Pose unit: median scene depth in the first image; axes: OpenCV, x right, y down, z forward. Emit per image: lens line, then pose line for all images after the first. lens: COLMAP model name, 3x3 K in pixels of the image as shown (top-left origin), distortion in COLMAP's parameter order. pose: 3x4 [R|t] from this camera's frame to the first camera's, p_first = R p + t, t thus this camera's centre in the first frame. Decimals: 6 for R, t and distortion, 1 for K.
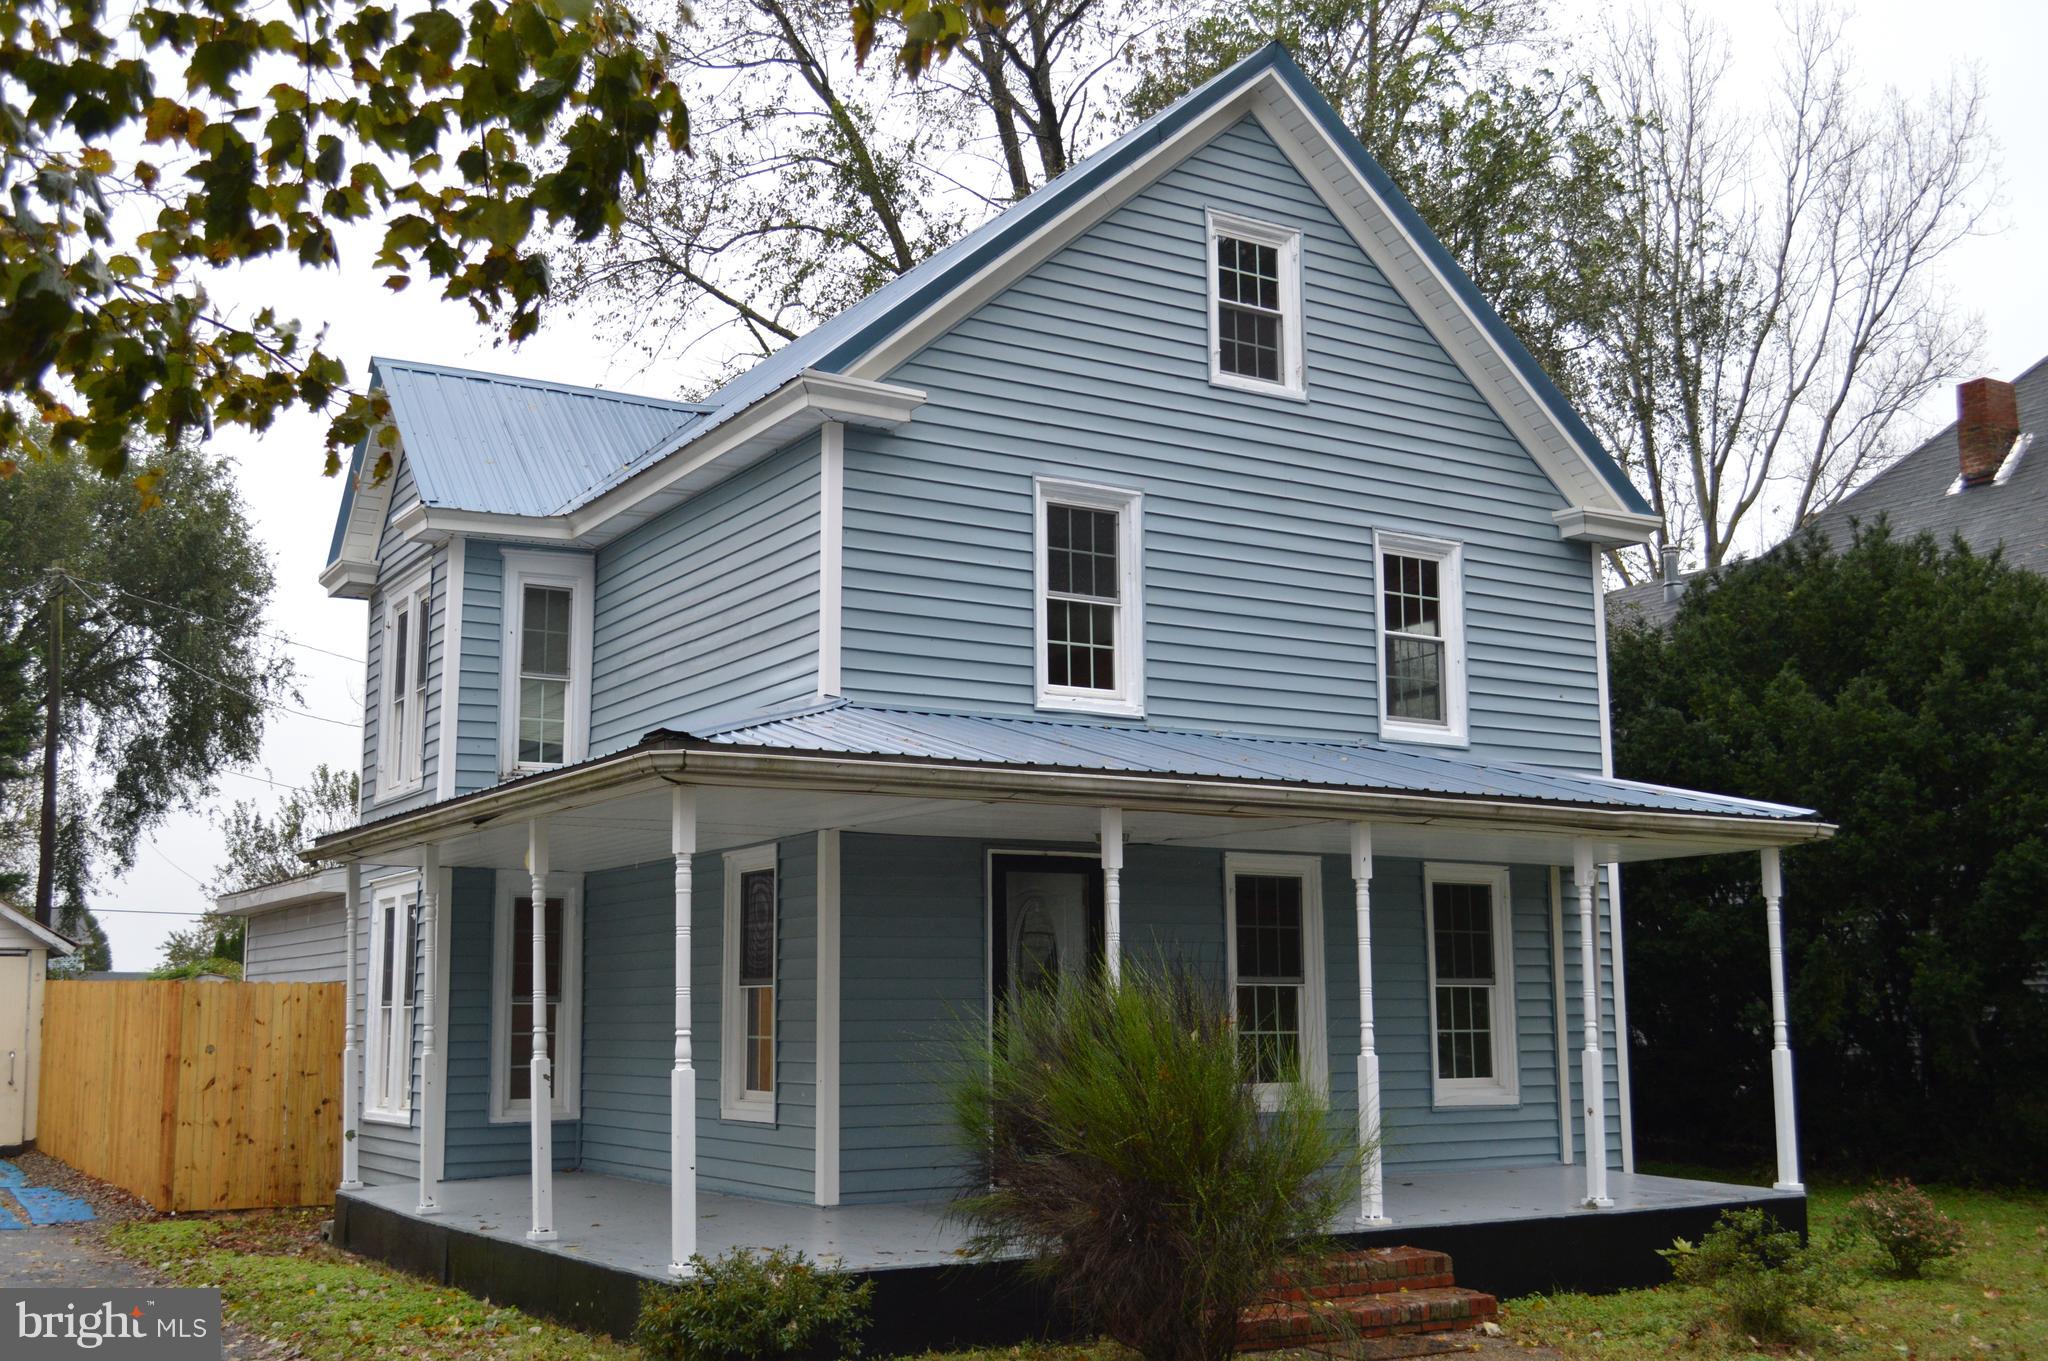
lens RADIAL K [[2089.6, 0, 1023.3], [0, 2089.6, 693.3], [0, 0, 1]] dist [-0.029129, 0.000000]
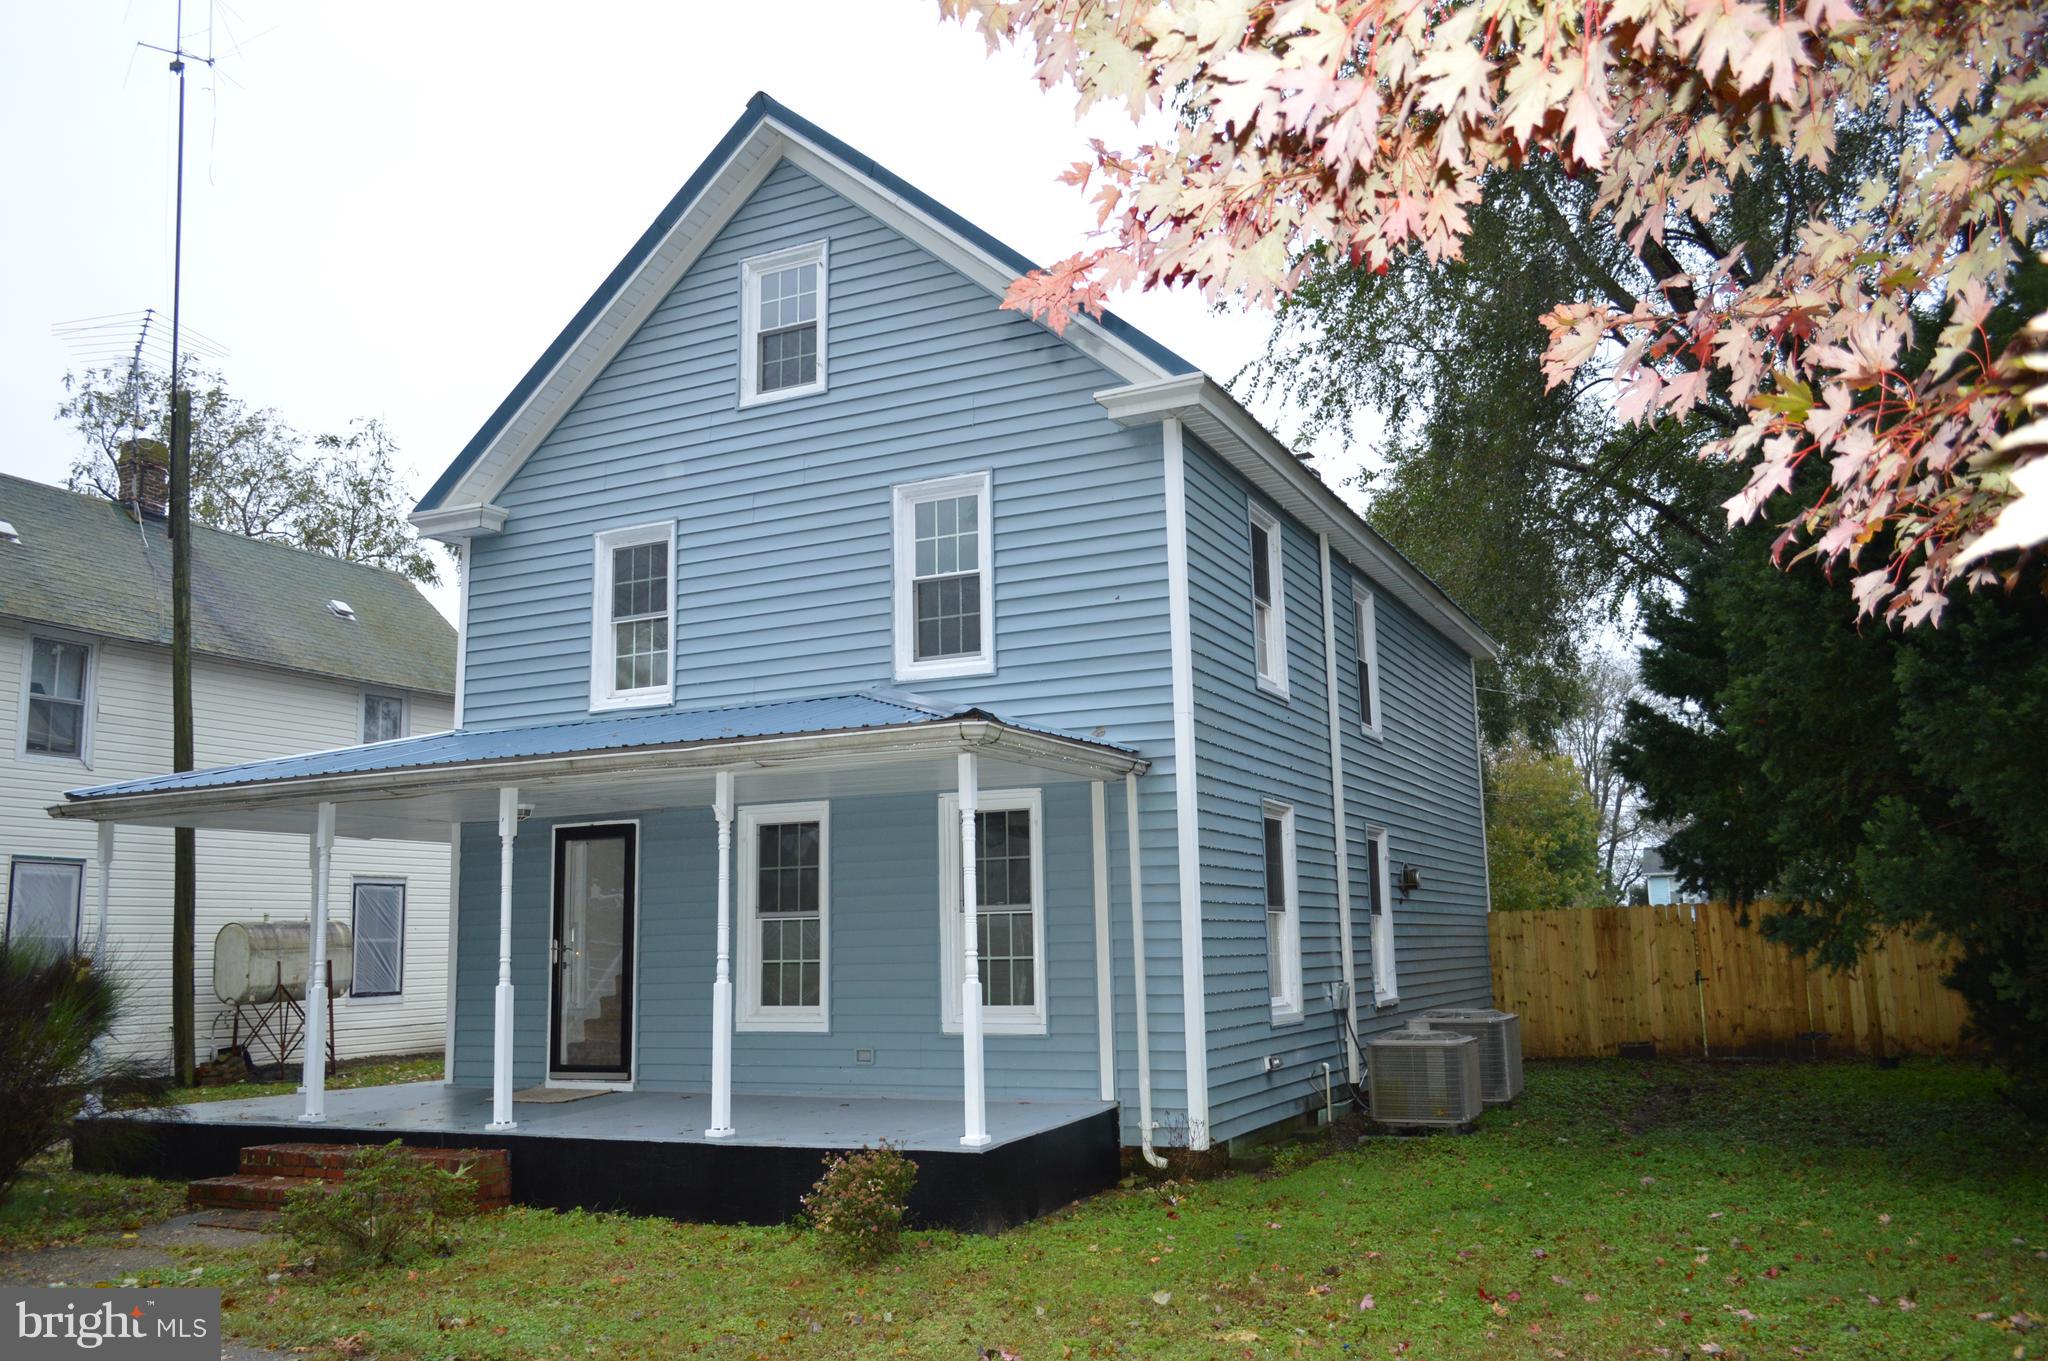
lens RADIAL K [[1642.5, 0, 1018.4], [0, 1642.5, 670.2], [0, 0, 1]] dist [0.002256, 0.001086]
pose [[0.529827, -0.144802, -0.835653, 0.979709], [0.147604, 0.986023, -0.077273, 0.097343], [0.835163, -0.082404, 0.543795, 0.650443]]
